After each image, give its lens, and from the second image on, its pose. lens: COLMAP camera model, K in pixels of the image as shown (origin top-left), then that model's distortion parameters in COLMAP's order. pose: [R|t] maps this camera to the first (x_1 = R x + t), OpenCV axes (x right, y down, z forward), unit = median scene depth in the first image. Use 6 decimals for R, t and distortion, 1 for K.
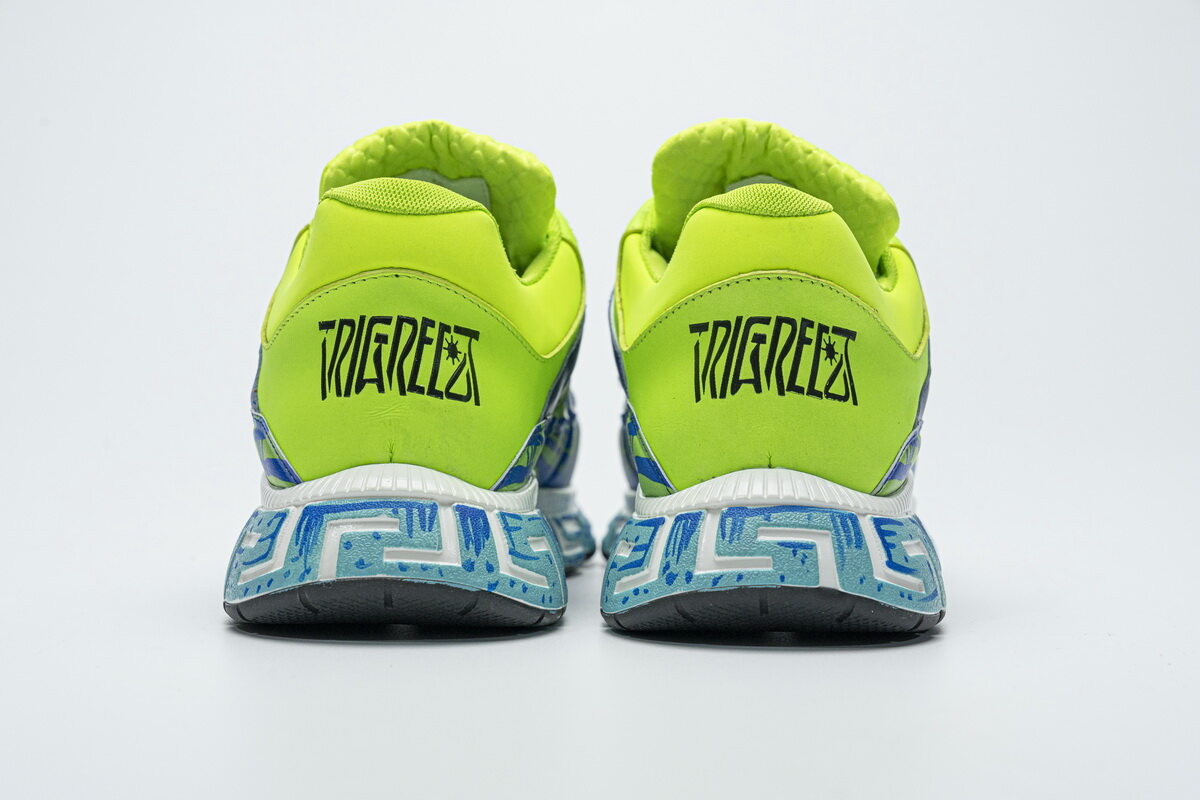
lens RADIAL K [[2321.4, 0, 600.0], [0, 2321.4, 400.0], [0, 0, 1]] dist [0.006382, 0.002553]
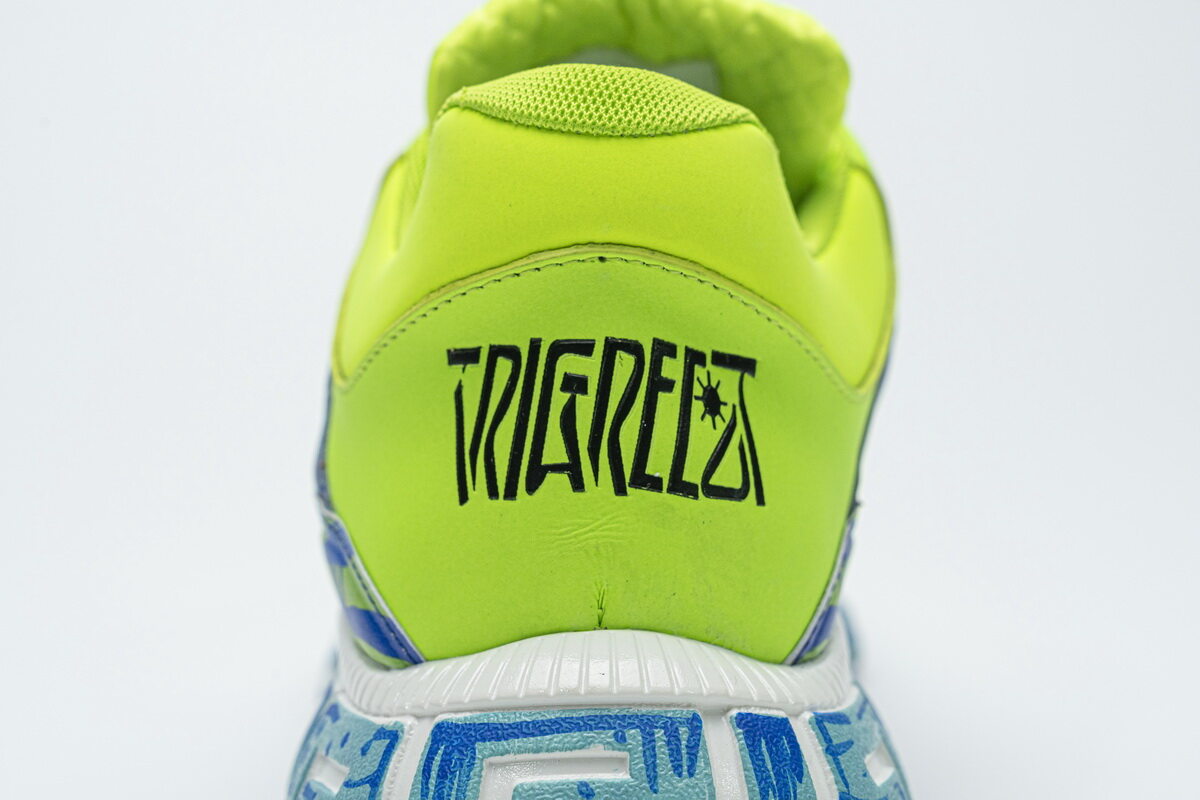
lens RADIAL K [[2321.4, 0, 600.0], [0, 2321.4, 400.0], [0, 0, 1]] dist [0.006382, 0.002553]
pose [[0.999613, -0.025229, -0.011715, -0.082916], [0.025770, 0.998487, 0.048575, -0.047490], [0.010472, -0.048858, 0.998751, 0.494644]]
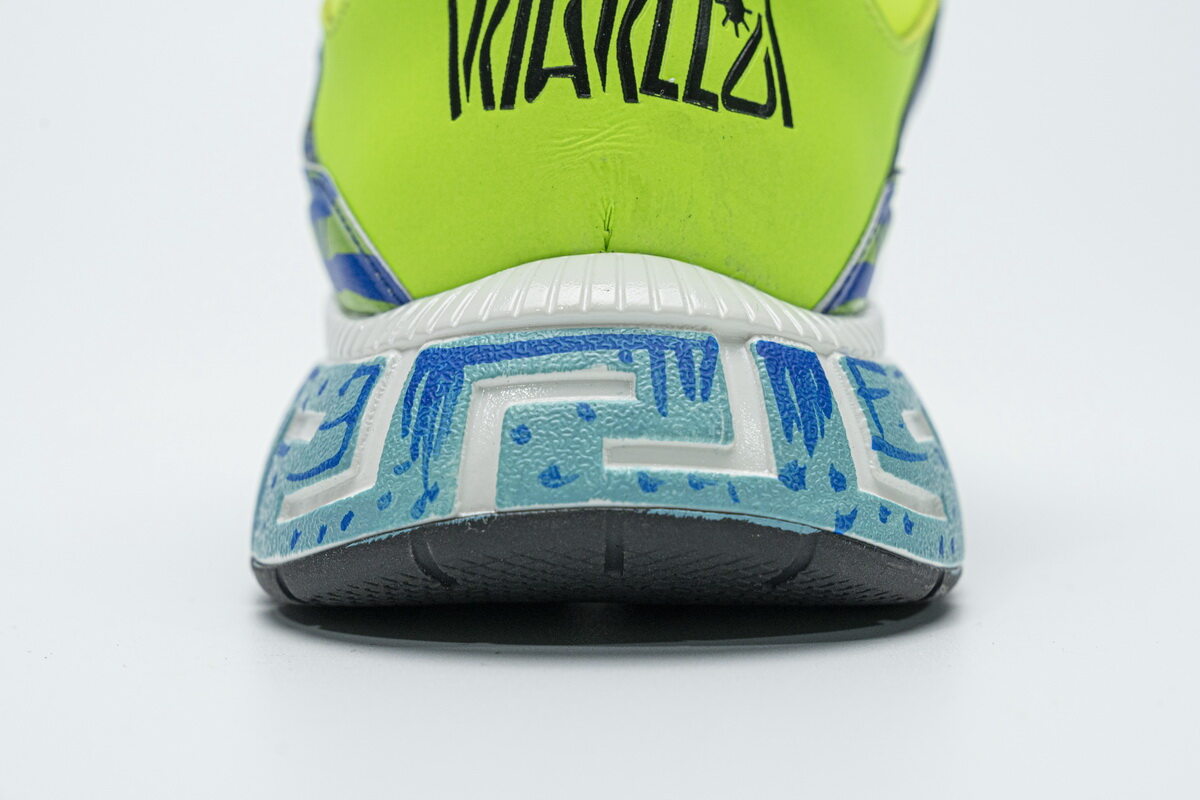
lens RADIAL K [[2321.4, 0, 600.0], [0, 2321.4, 400.0], [0, 0, 1]] dist [0.006382, 0.002553]
pose [[0.999372, -0.014553, -0.032304, -0.077088], [0.016069, 0.998757, 0.047176, 0.034475], [0.031577, -0.047665, 0.998364, 0.544929]]
